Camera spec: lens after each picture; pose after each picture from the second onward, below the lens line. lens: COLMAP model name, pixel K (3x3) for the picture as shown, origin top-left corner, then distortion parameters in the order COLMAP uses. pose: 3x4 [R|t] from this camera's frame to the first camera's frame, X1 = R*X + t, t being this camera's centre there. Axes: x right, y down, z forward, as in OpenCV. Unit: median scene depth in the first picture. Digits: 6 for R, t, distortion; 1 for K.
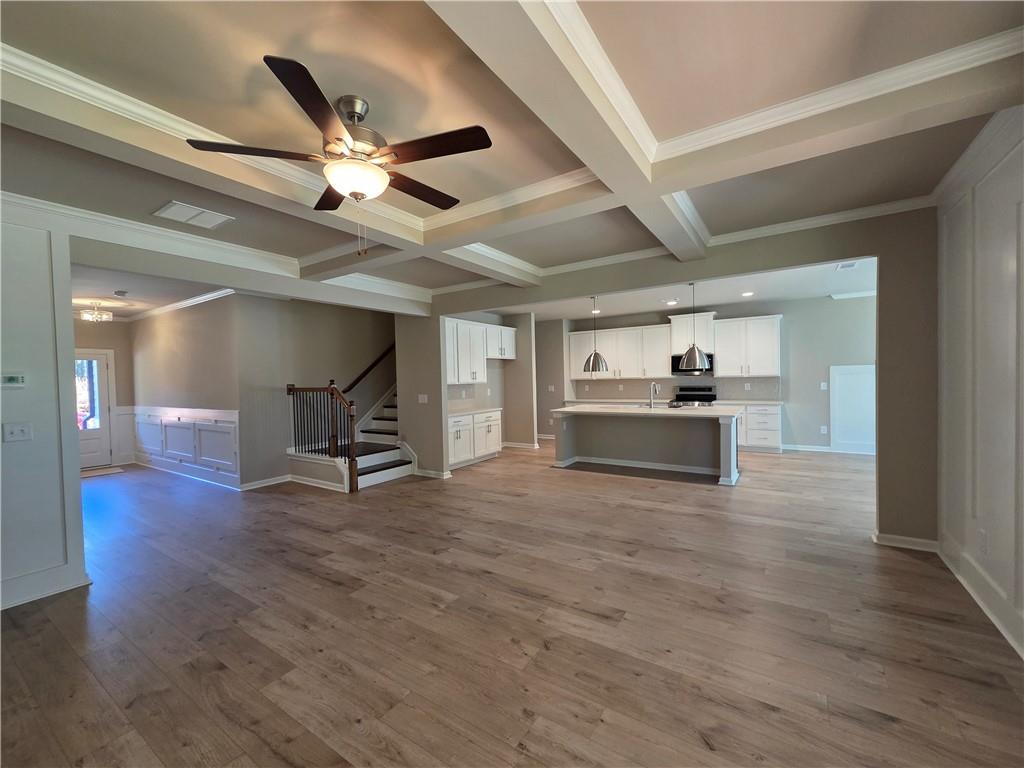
lens RADIAL K [[420.3, 0, 506.3], [0, 420.3, 385.8], [0, 0, 1]] dist [0.007160, -0.002012]
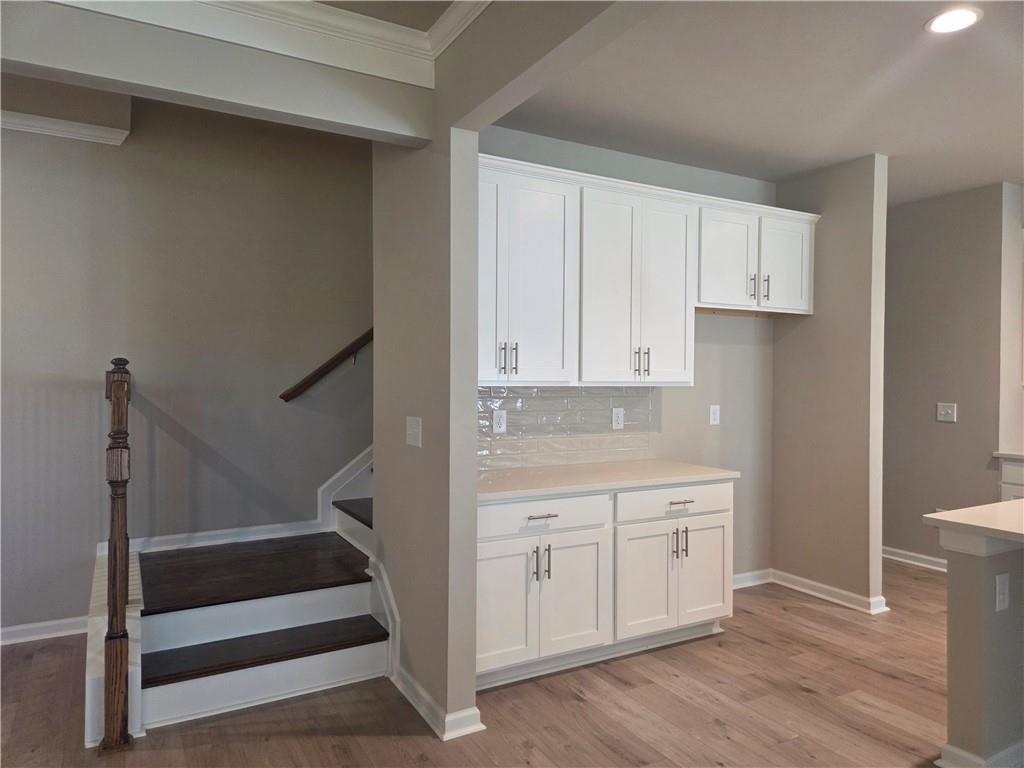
lens RADIAL K [[682.0, 0, 518.0], [0, 682.0, 390.4], [0, 0, 1]] dist [0.049878, -0.009443]
pose [[0.895063, 0.036055, -0.444479, 0.063351], [-0.034775, 0.999334, 0.011035, -0.004809], [0.444581, 0.005580, 0.895721, 0.501286]]
